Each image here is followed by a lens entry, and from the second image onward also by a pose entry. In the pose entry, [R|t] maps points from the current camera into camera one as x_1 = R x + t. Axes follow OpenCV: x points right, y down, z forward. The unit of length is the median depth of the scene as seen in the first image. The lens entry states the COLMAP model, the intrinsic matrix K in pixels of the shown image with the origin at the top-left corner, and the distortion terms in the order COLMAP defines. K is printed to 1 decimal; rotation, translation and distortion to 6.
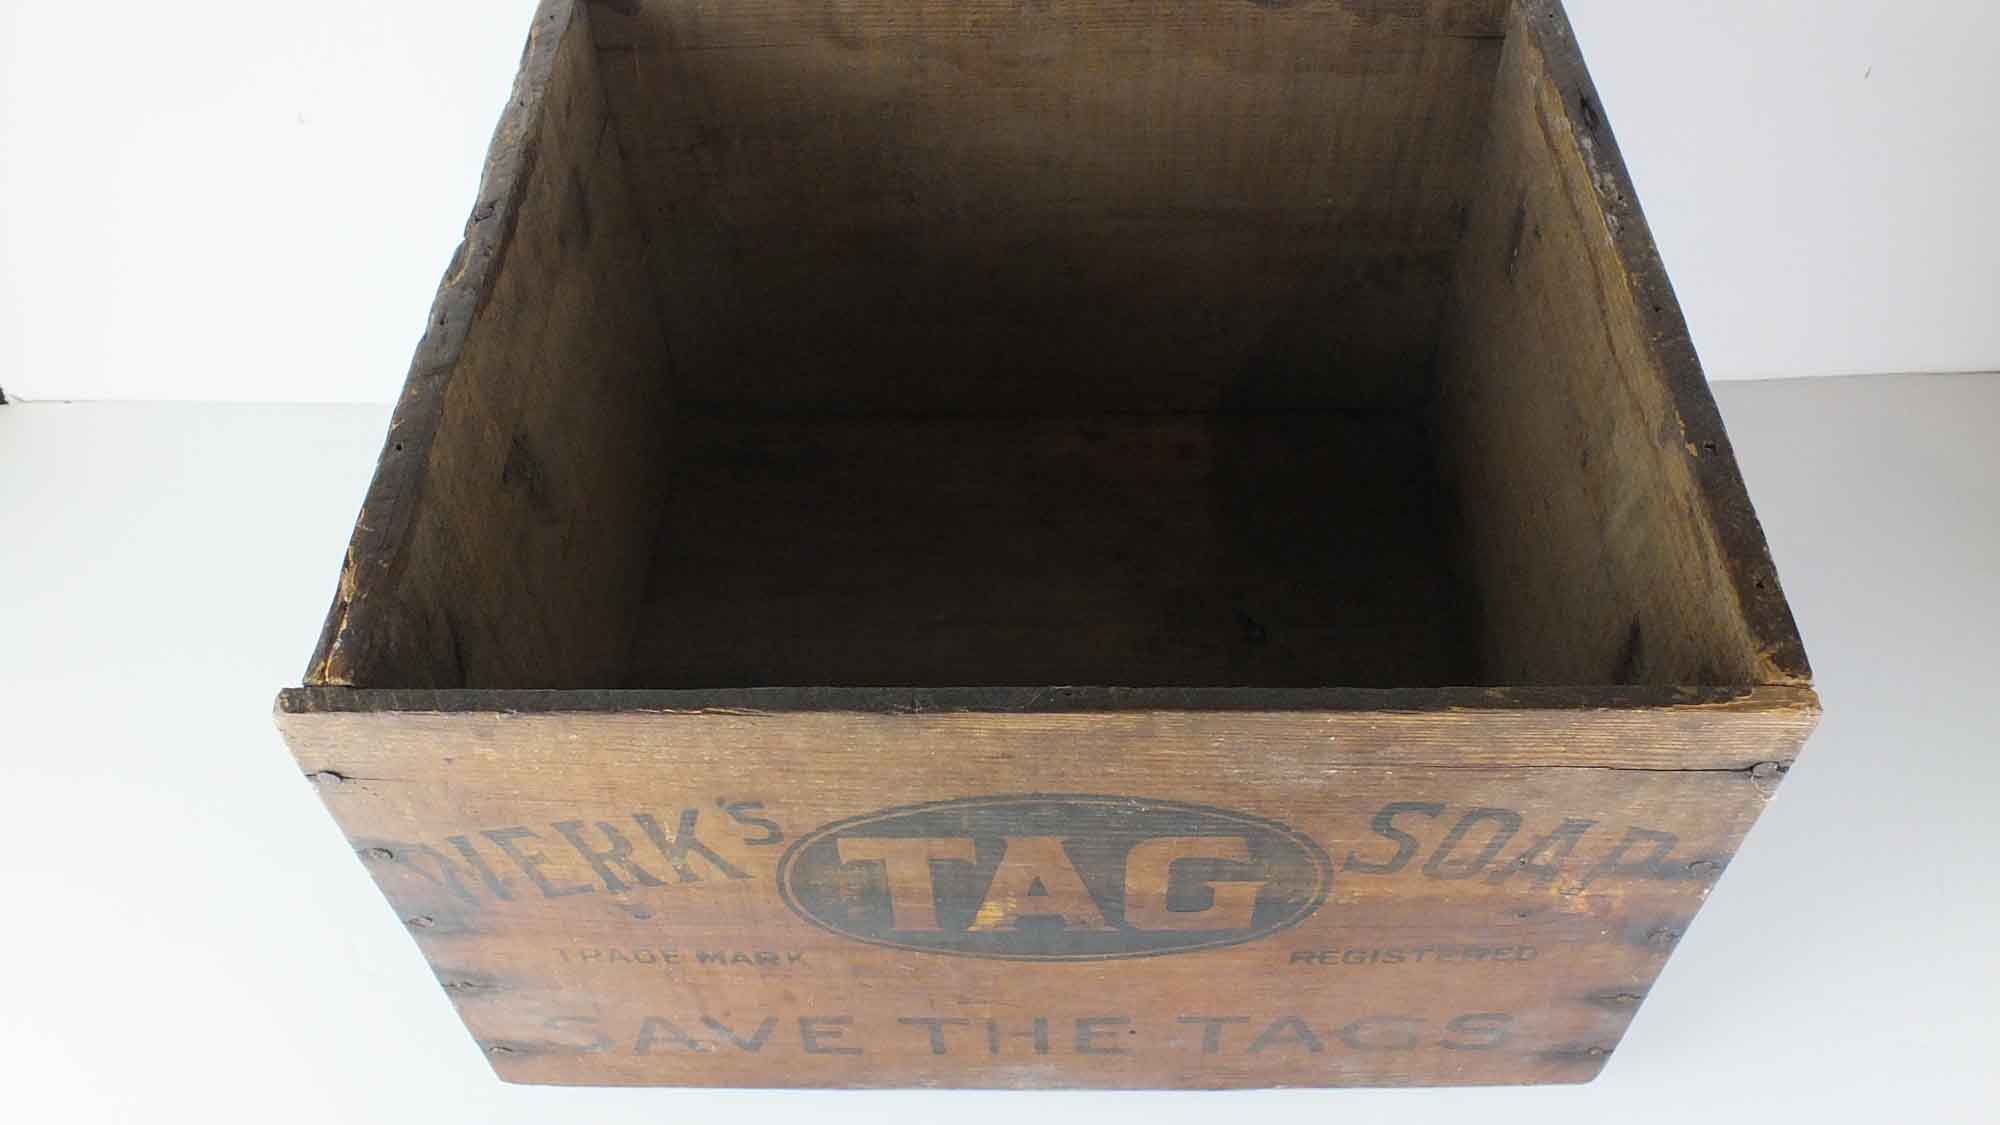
lens RADIAL K [[1641.1, 0, 997.5], [0, 1641.1, 579.0], [0, 0, 1]] dist [-0.070995, 0.039296]
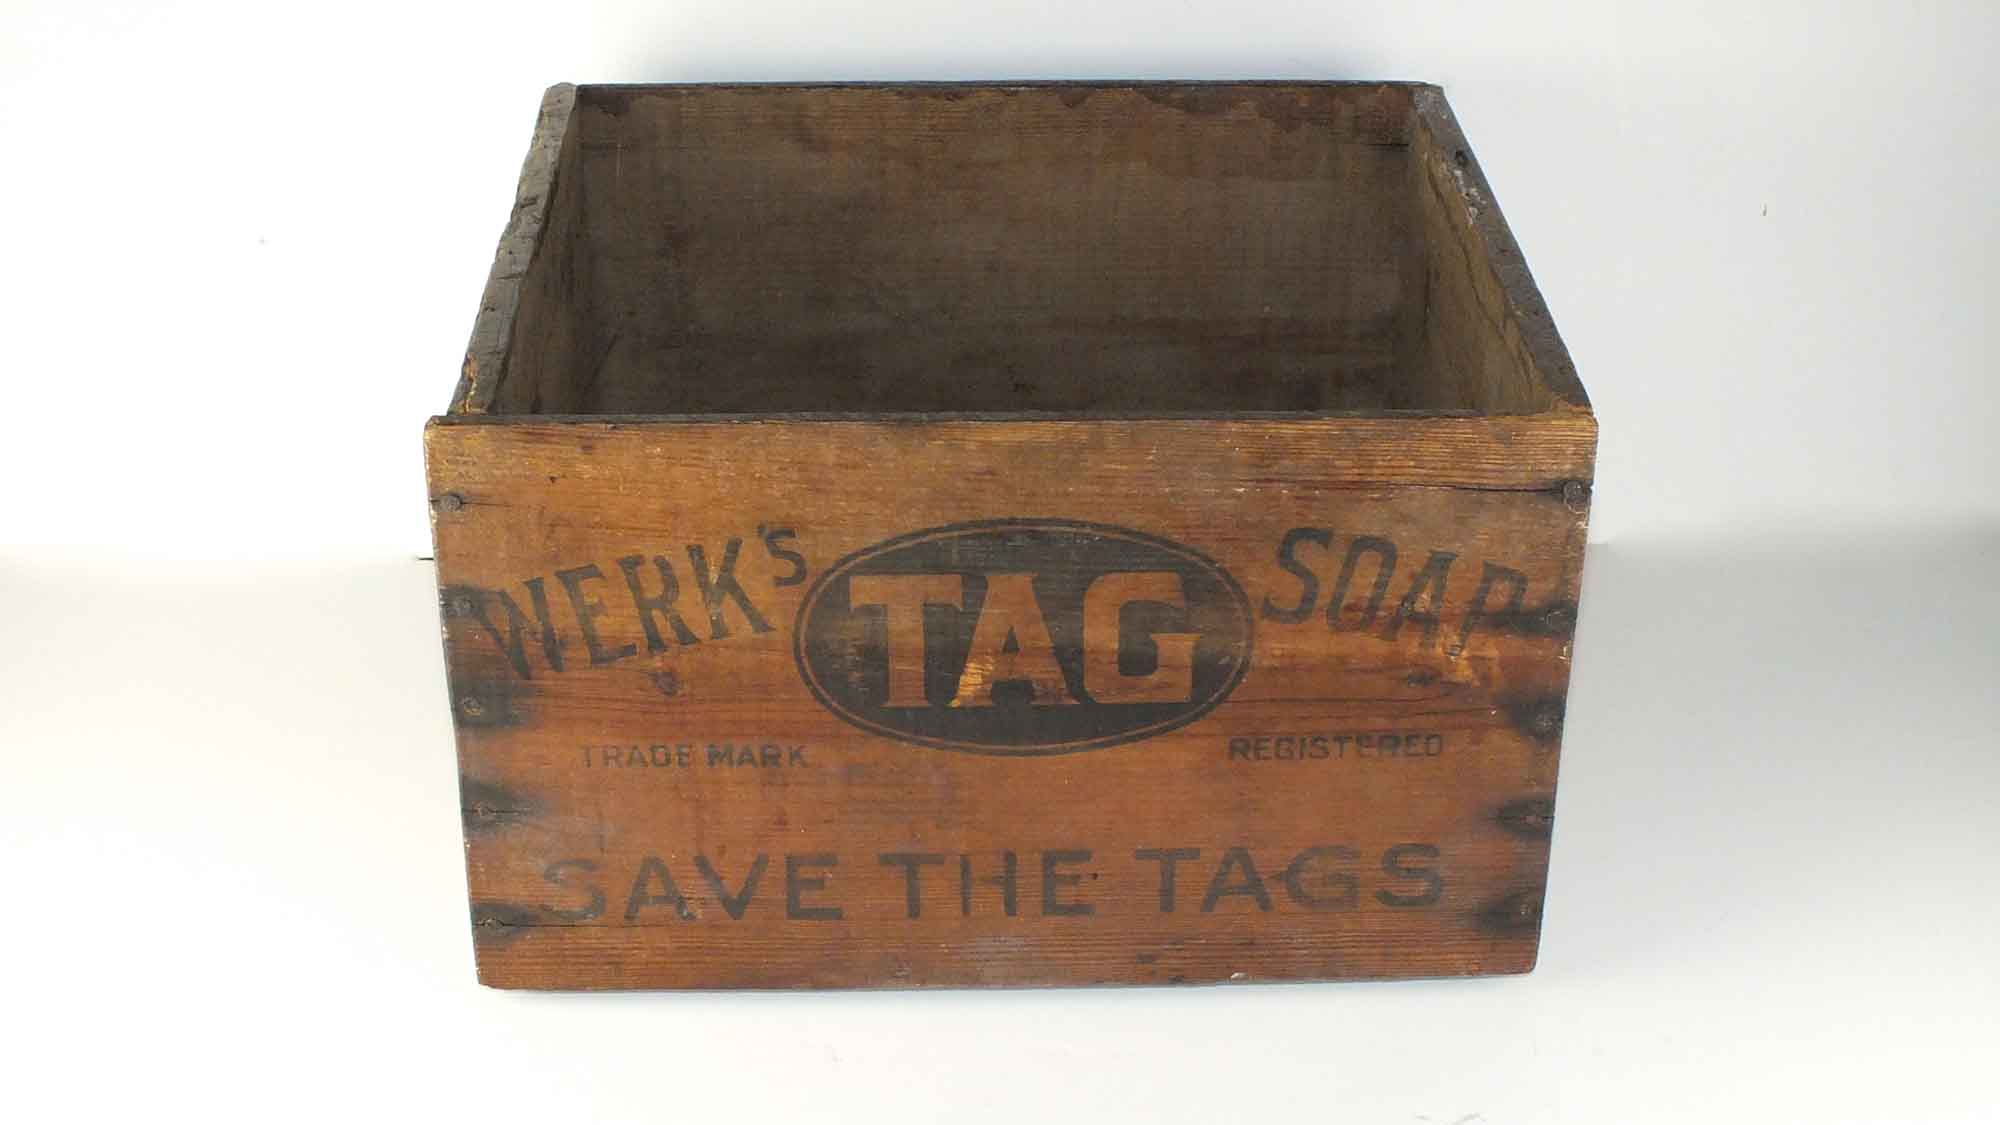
lens RADIAL K [[2896.1, 0, 999.7], [0, 2896.1, 553.4], [0, 0, 1]] dist [-0.144644, 0.000000]
pose [[0.998520, 0.009141, 0.053611, -0.099819], [0.011590, 0.927363, -0.373983, 0.934895], [-0.053135, 0.374051, 0.925885, -1.003949]]
